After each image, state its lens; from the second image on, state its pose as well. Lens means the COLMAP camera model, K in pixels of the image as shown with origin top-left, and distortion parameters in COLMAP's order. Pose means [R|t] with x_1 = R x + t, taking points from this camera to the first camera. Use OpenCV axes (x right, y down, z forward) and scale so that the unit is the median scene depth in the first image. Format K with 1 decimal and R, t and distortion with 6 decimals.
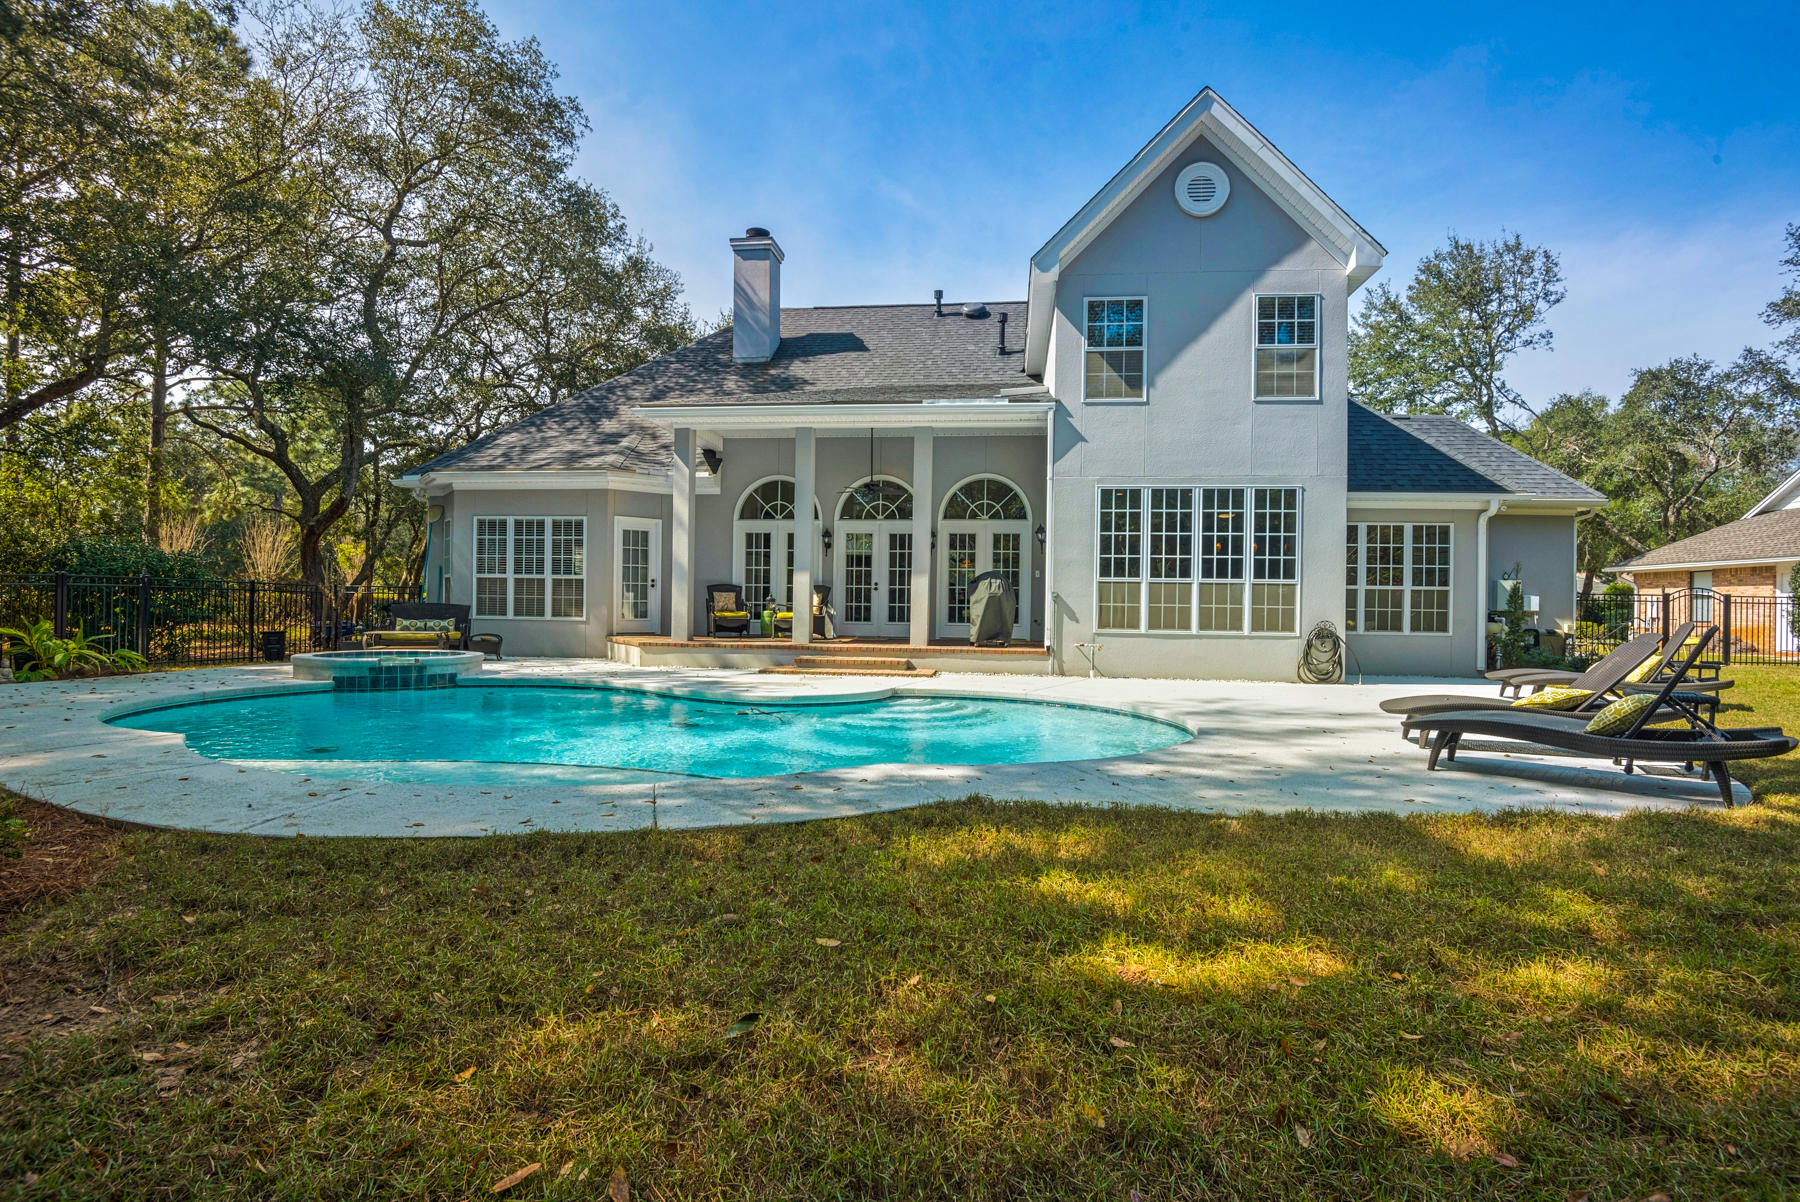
lens RADIAL K [[836.8, 0, 900.0], [0, 836.8, 601.0], [0, 0, 1]] dist [-0.000724, -0.032536]
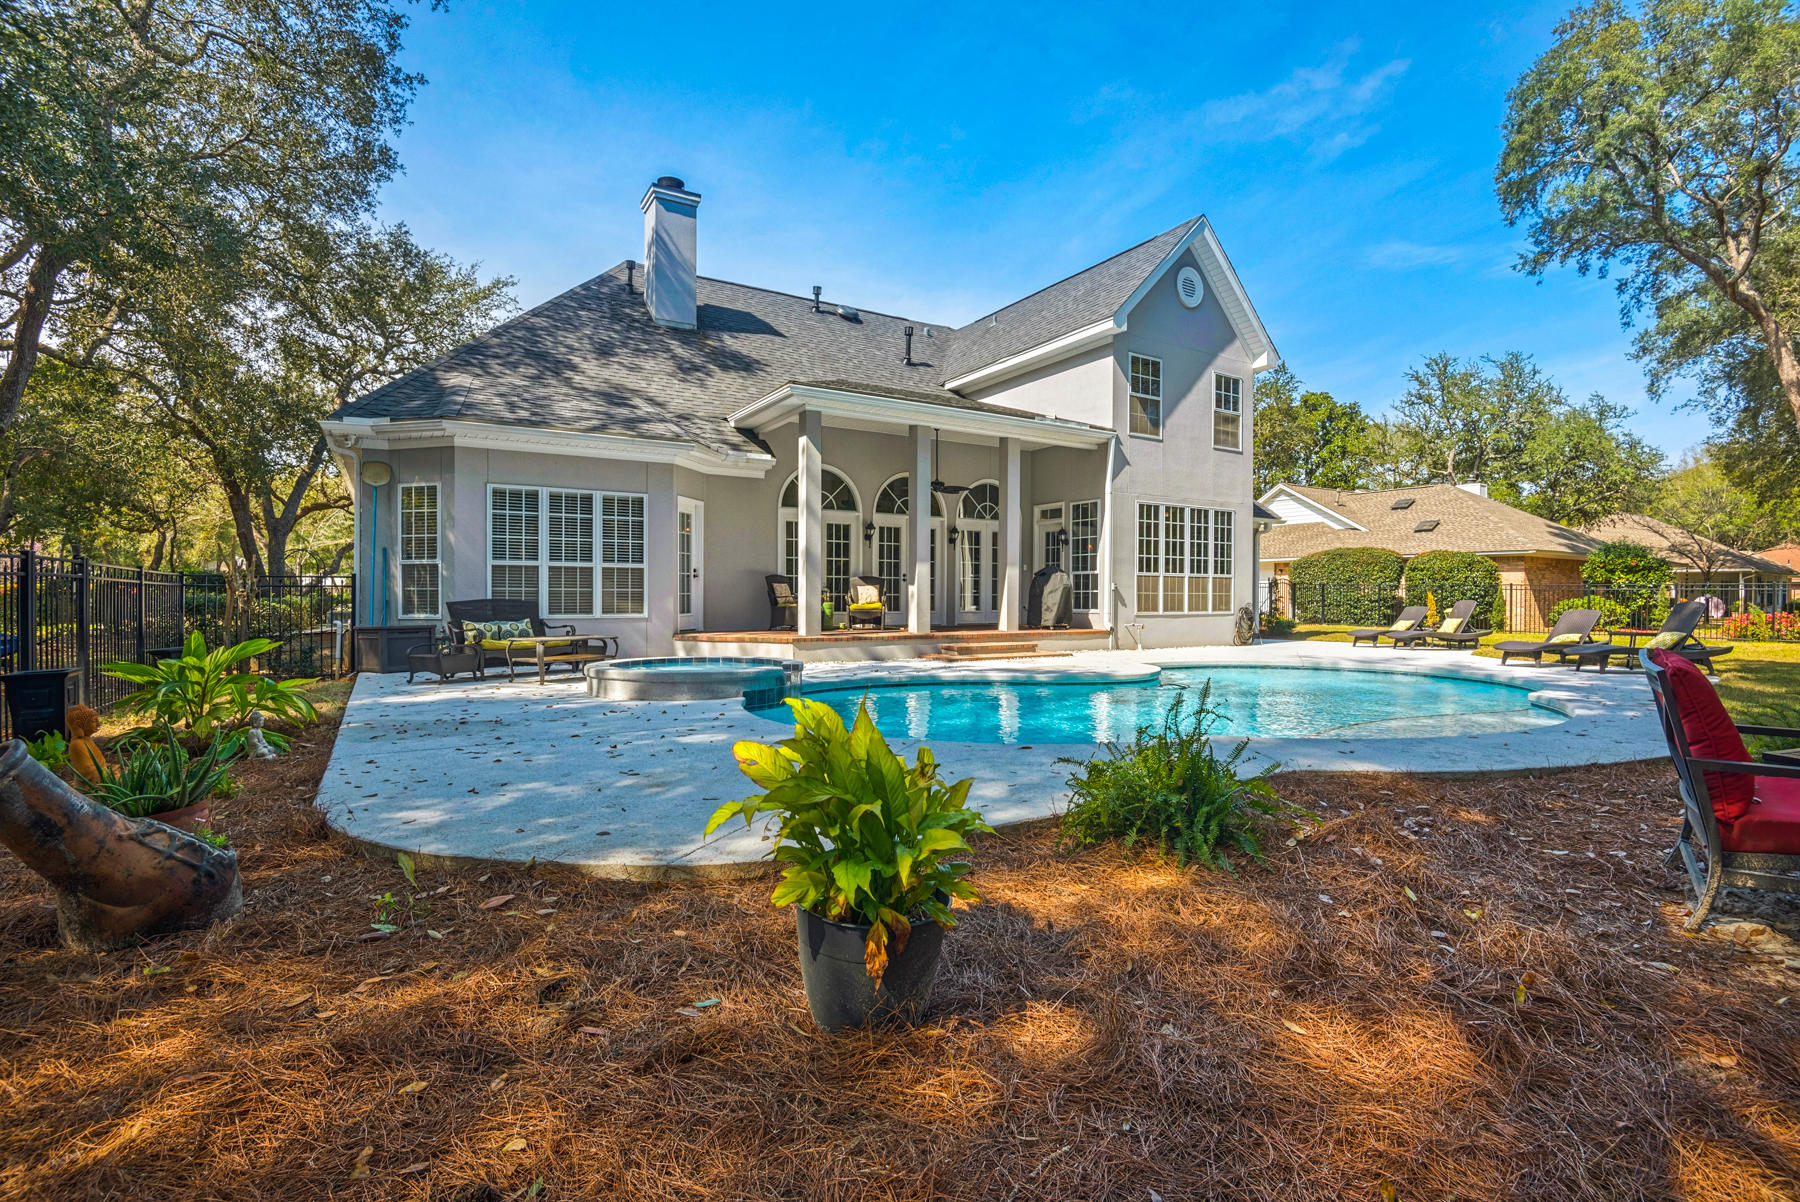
lens RADIAL K [[827.8, 0, 891.5], [0, 827.8, 591.0], [0, 0, 1]] dist [0.001083, -0.029389]
pose [[0.789645, -0.009300, 0.613493, -0.800236], [0.002114, 0.999920, 0.012436, -0.015007], [-0.613560, -0.008524, 0.789602, 0.214629]]
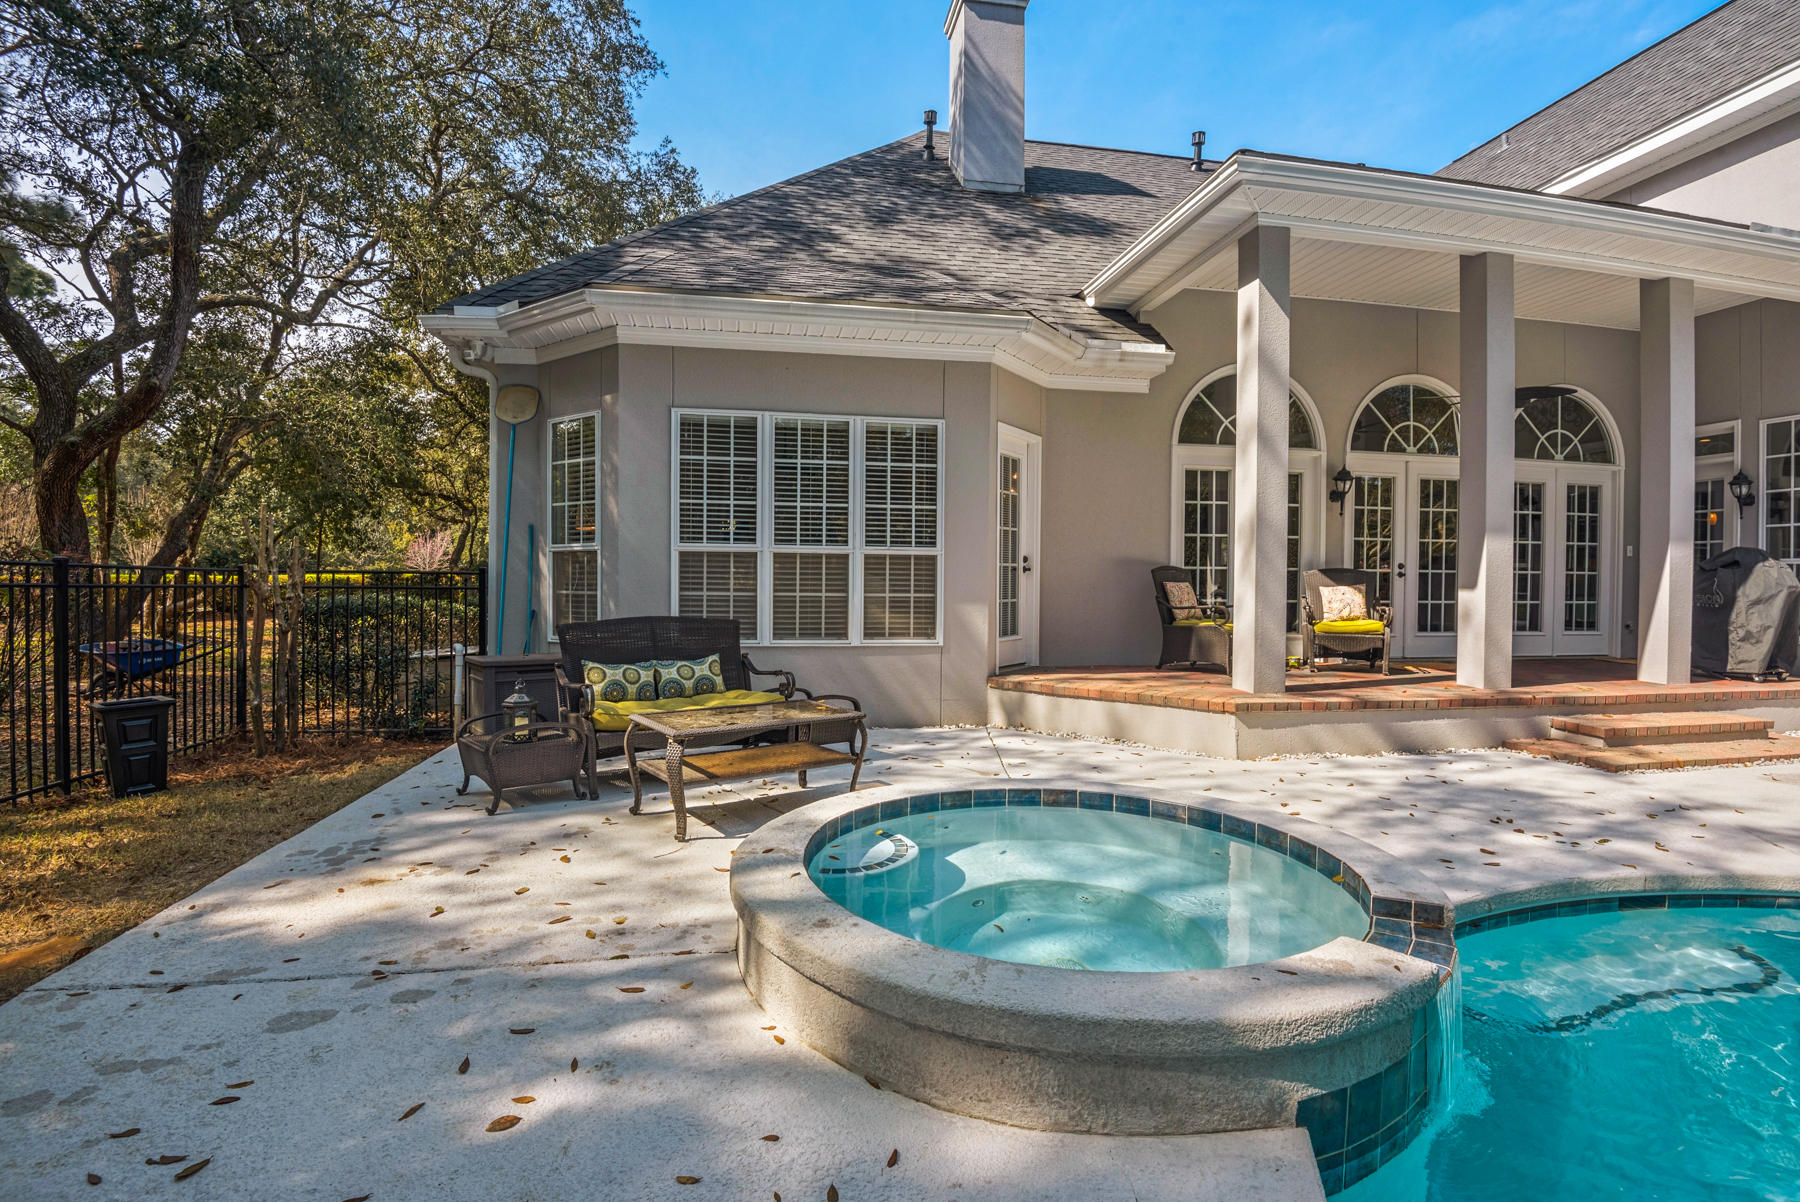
lens RADIAL K [[827.8, 0, 891.5], [0, 827.8, 591.0], [0, 0, 1]] dist [0.001083, -0.029389]
pose [[0.957853, -0.009972, 0.287085, -0.616714], [0.002506, 0.999649, 0.026364, -0.021778], [-0.287247, -0.024533, 0.957542, 0.652822]]
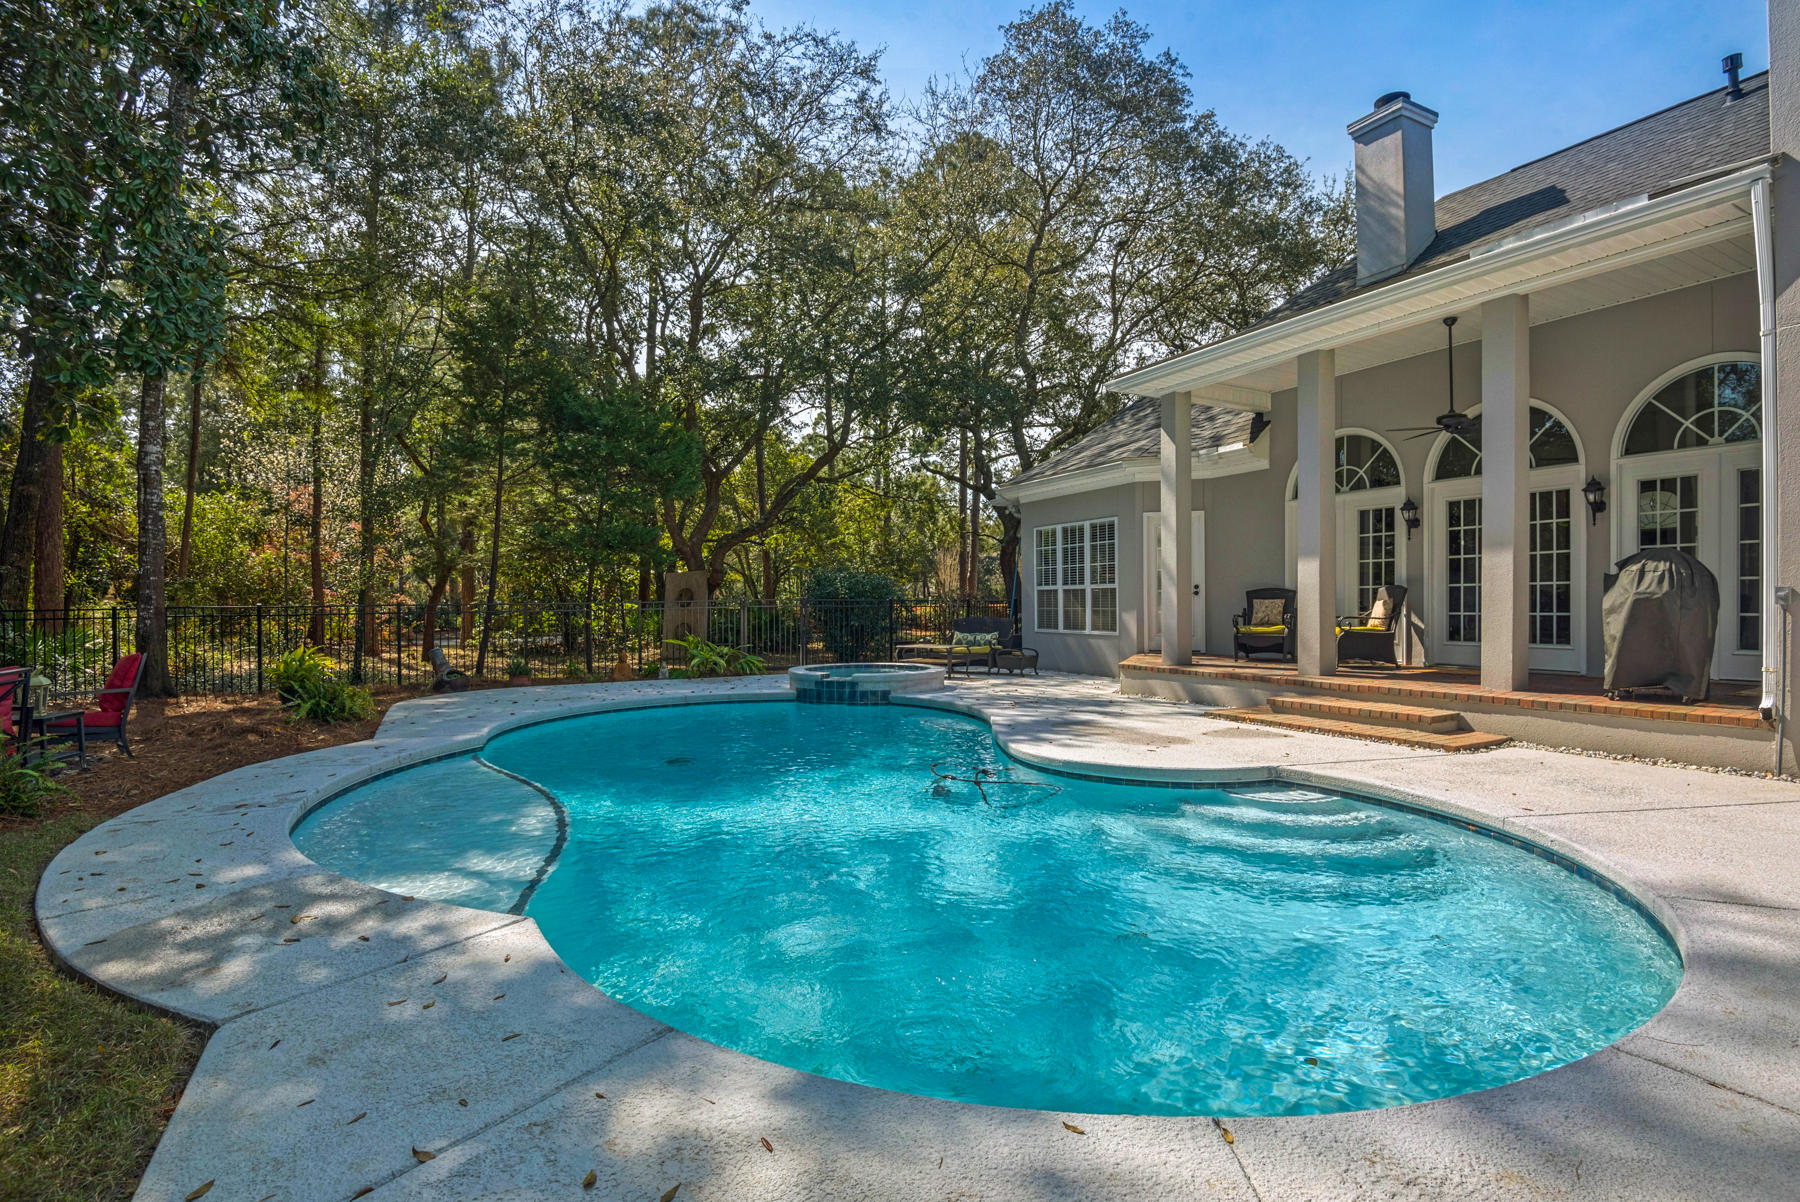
lens RADIAL K [[836.8, 0, 900.0], [0, 836.8, 601.0], [0, 0, 1]] dist [-0.000724, -0.032536]
pose [[0.569897, -0.021970, -0.821423, 0.245519], [0.018173, 0.999735, -0.014131, -0.005153], [0.821515, -0.006875, 0.570145, 0.359541]]
